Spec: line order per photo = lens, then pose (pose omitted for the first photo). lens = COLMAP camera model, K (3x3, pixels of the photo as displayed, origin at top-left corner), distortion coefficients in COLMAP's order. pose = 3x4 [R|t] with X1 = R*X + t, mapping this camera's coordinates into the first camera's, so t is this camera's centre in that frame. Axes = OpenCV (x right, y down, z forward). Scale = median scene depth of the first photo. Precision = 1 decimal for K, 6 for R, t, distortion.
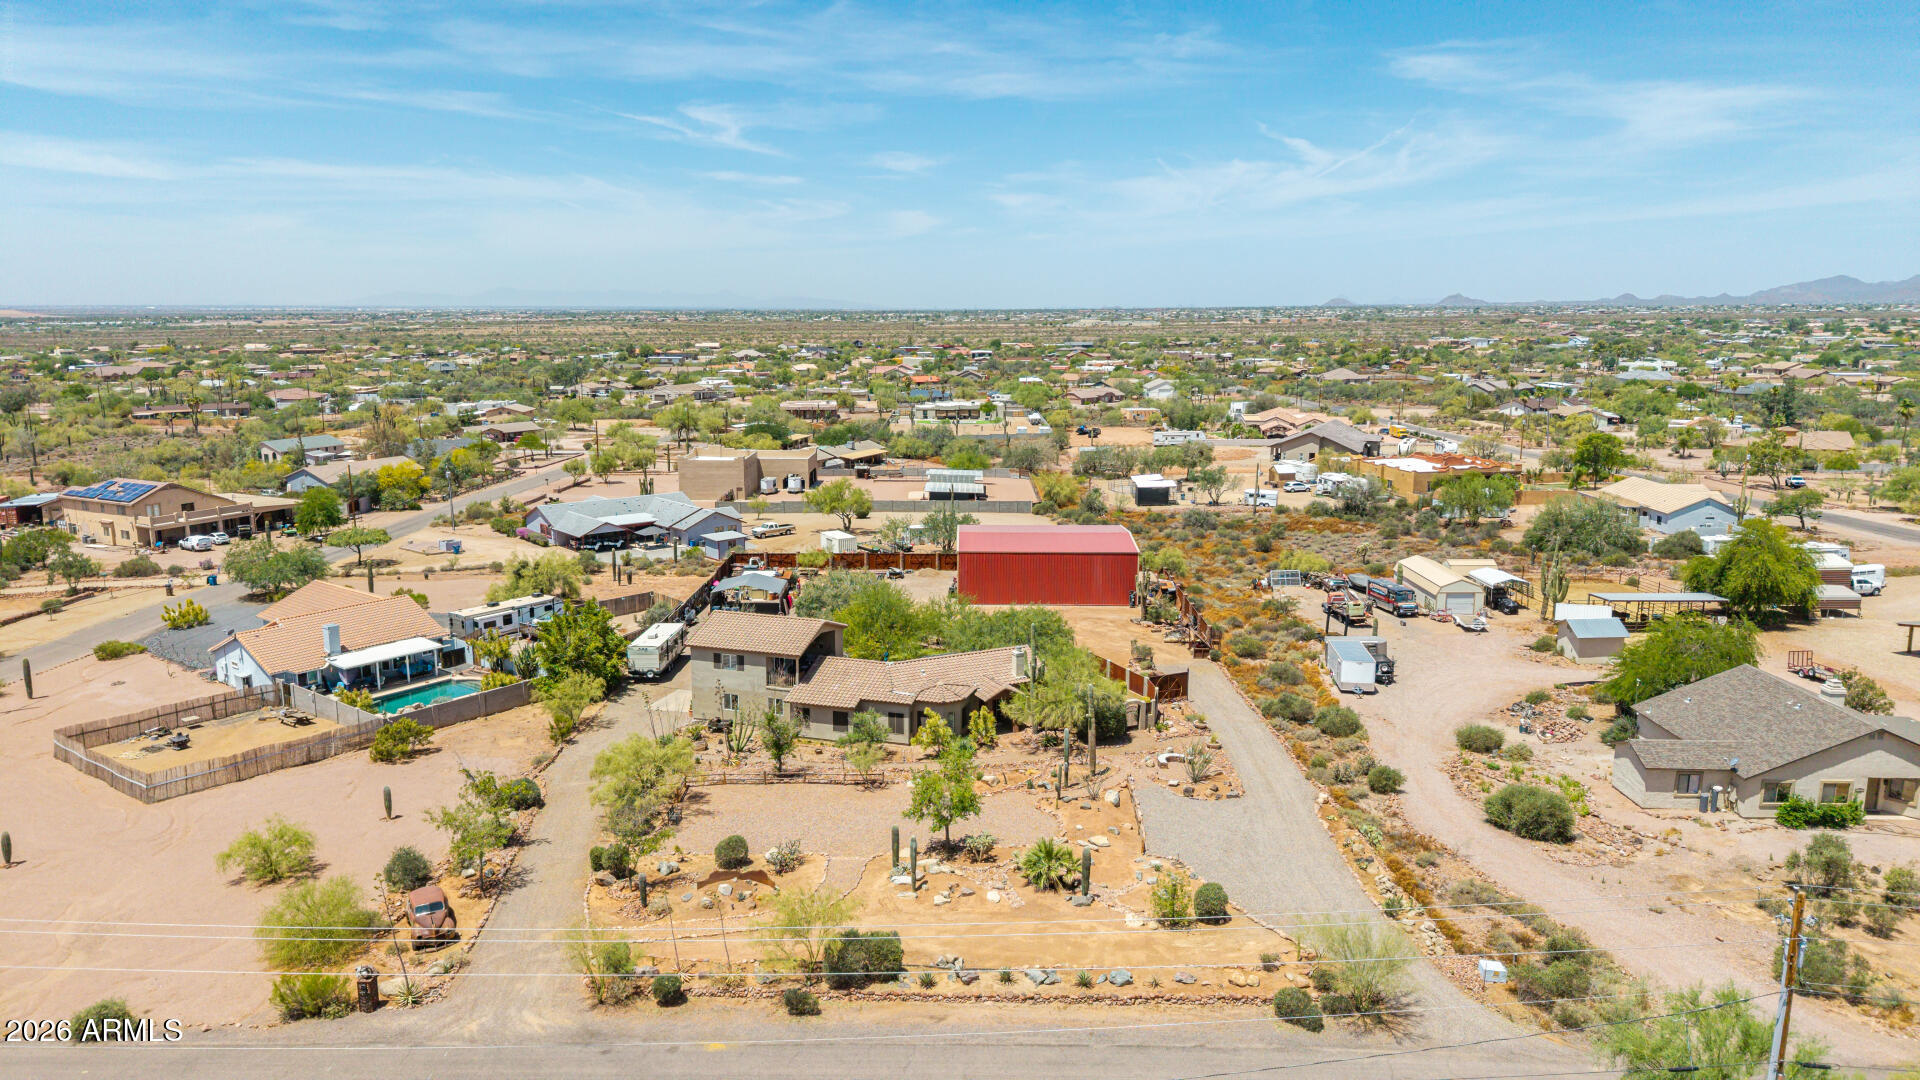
lens RADIAL K [[1280.5, 0, 975.3], [0, 1280.5, 572.6], [0, 0, 1]] dist [0.022730, -0.021800]
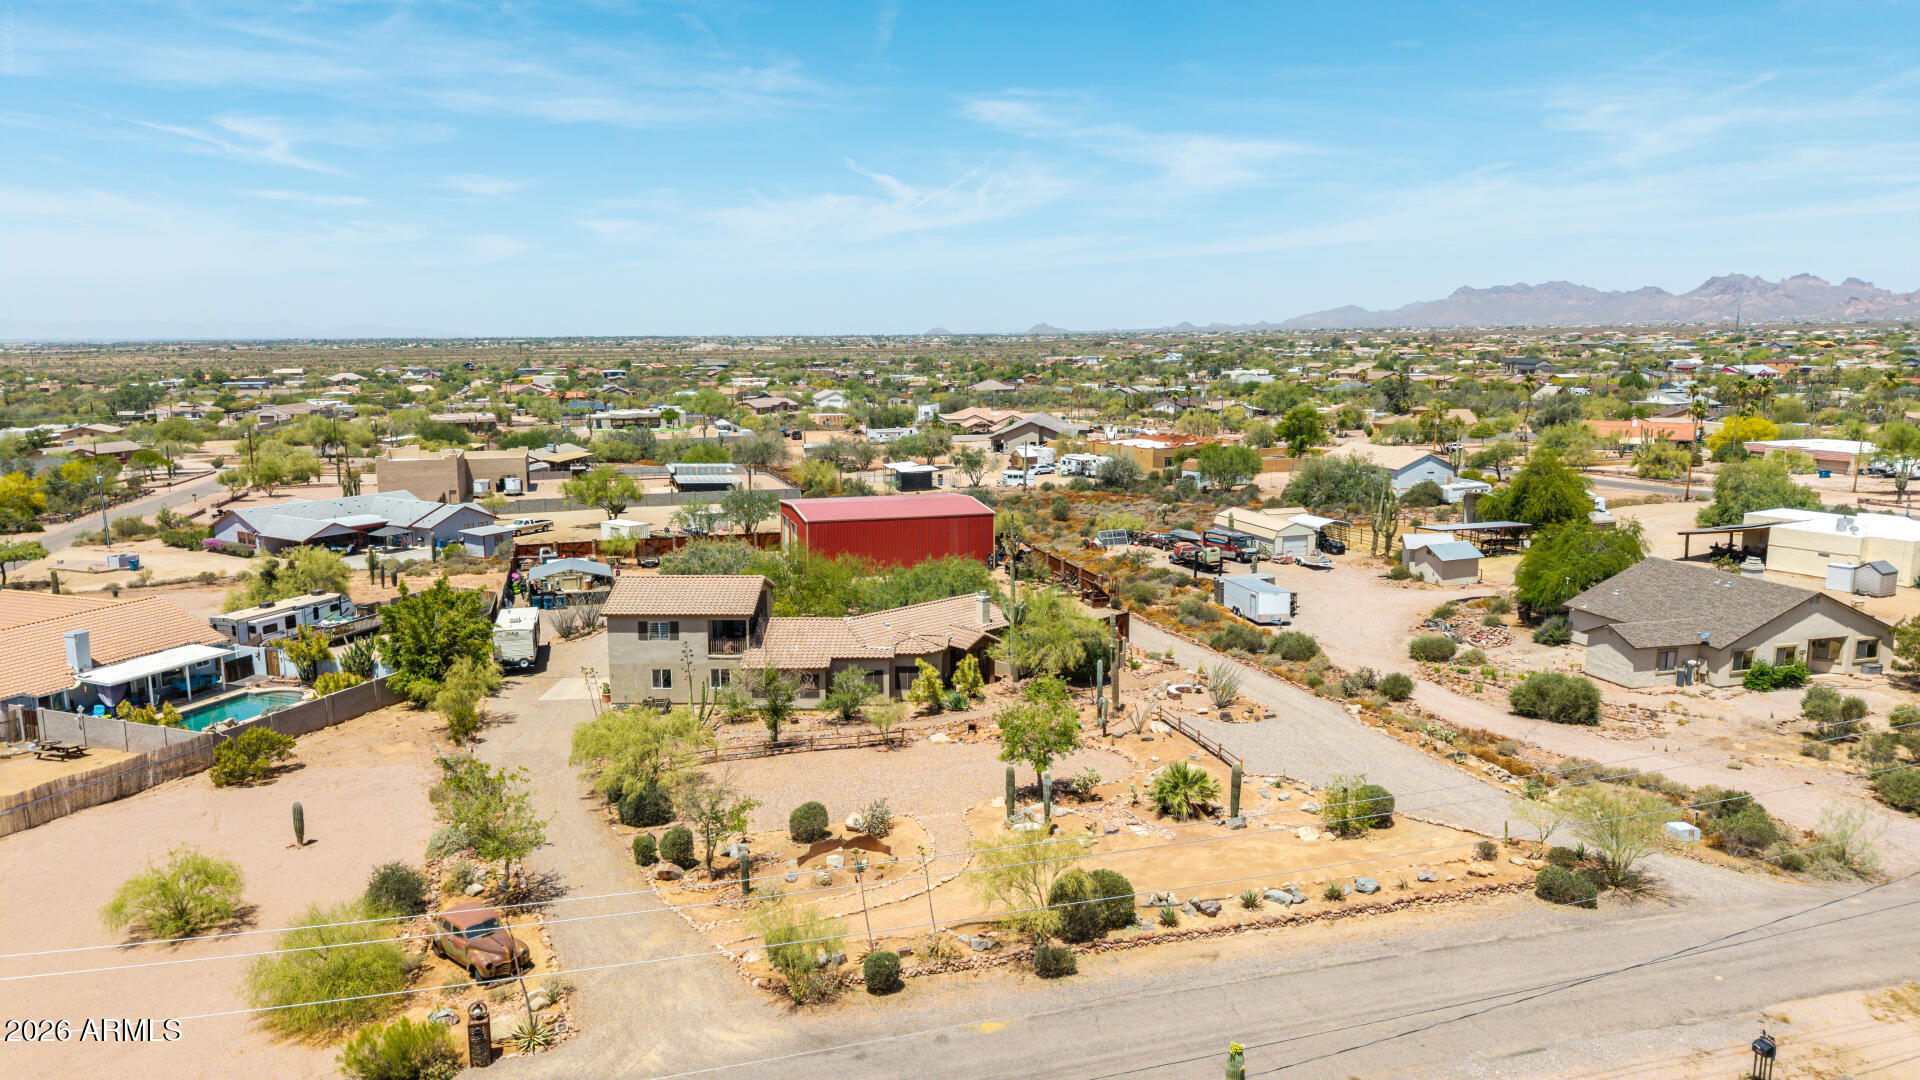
lens RADIAL K [[1280.5, 0, 976.2], [0, 1280.5, 561.0], [0, 0, 1]] dist [0.022730, -0.021800]
pose [[0.955099, -0.059172, 0.290318, -0.164866], [0.067972, 0.997480, -0.020311, 0.039012], [-0.288385, 0.039133, 0.956715, 0.093423]]
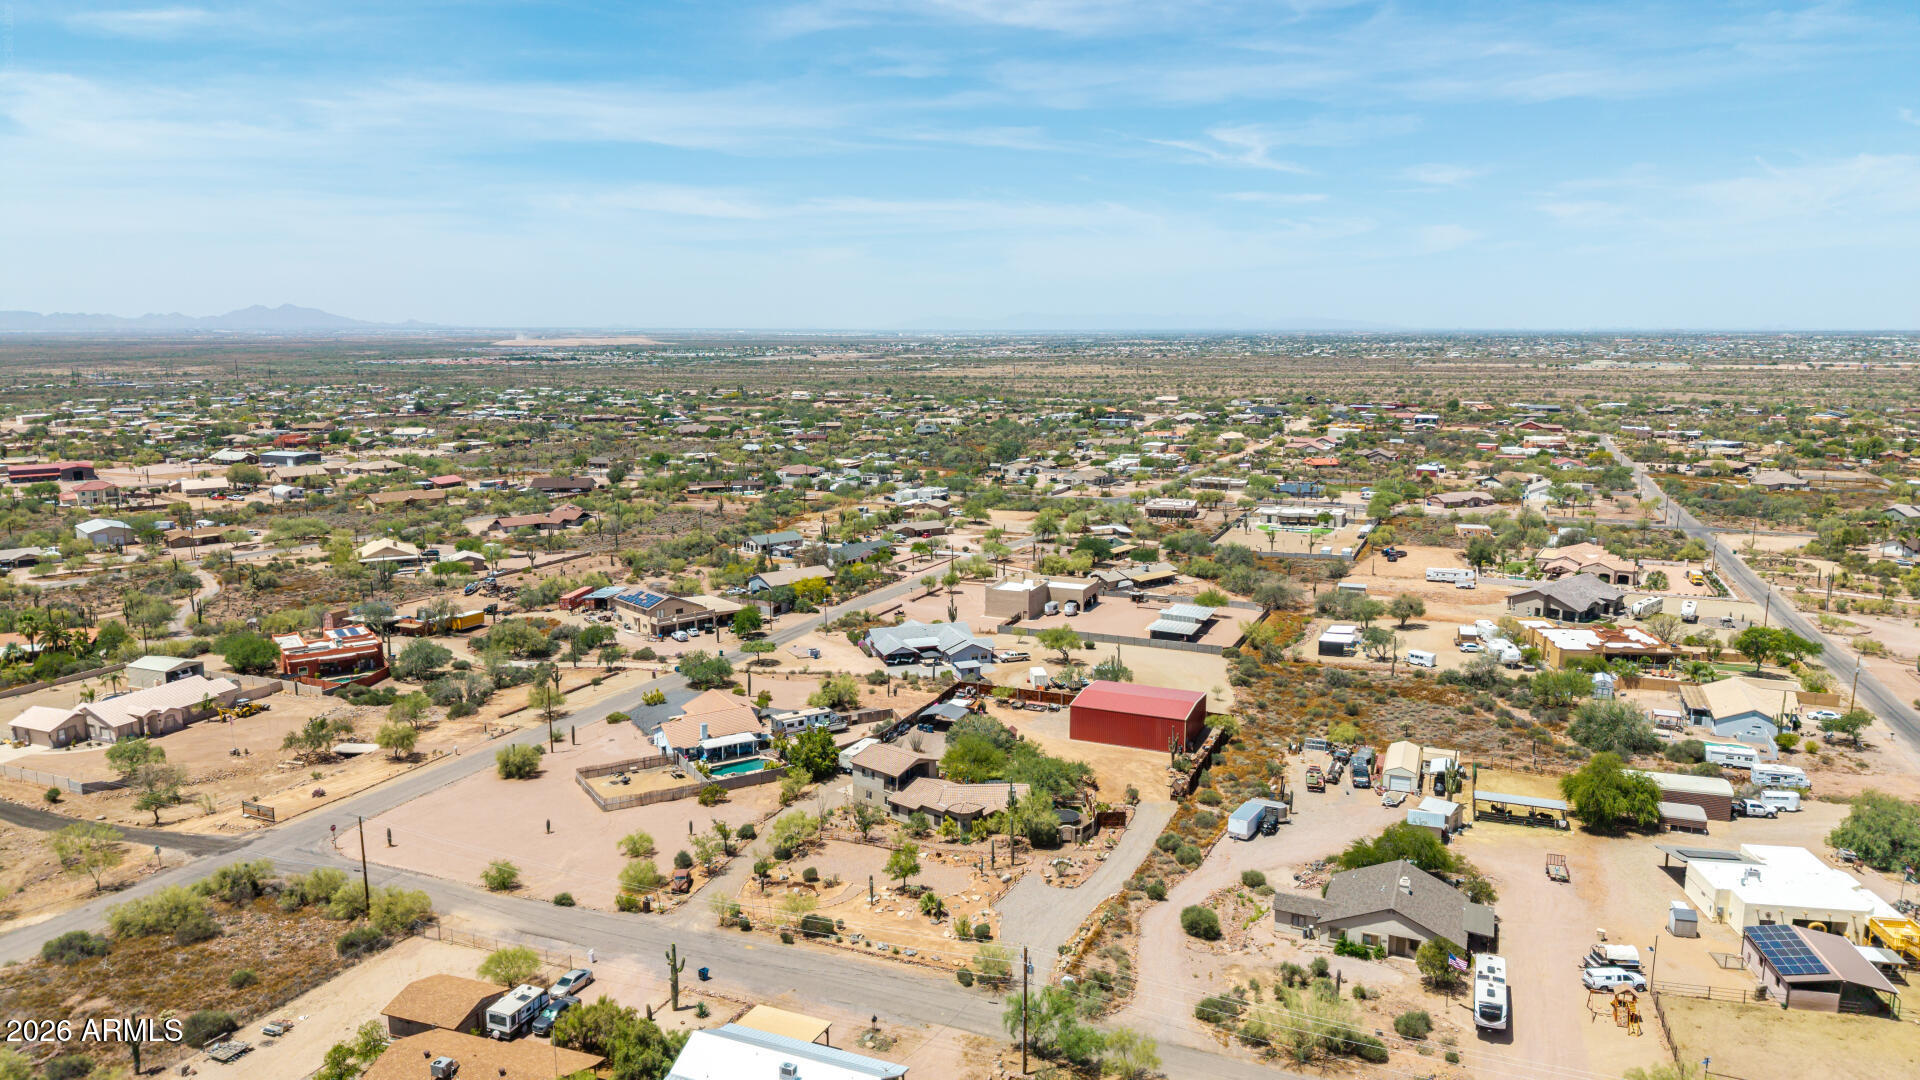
lens RADIAL K [[1280.5, 0, 990.0], [0, 1280.5, 616.3], [0, 0, 1]] dist [0.022730, -0.021800]
pose [[0.930267, 0.088899, -0.355950, 0.446066], [-0.082316, 0.996039, 0.033630, -0.172517], [0.357529, -0.001984, 0.933900, -0.505993]]
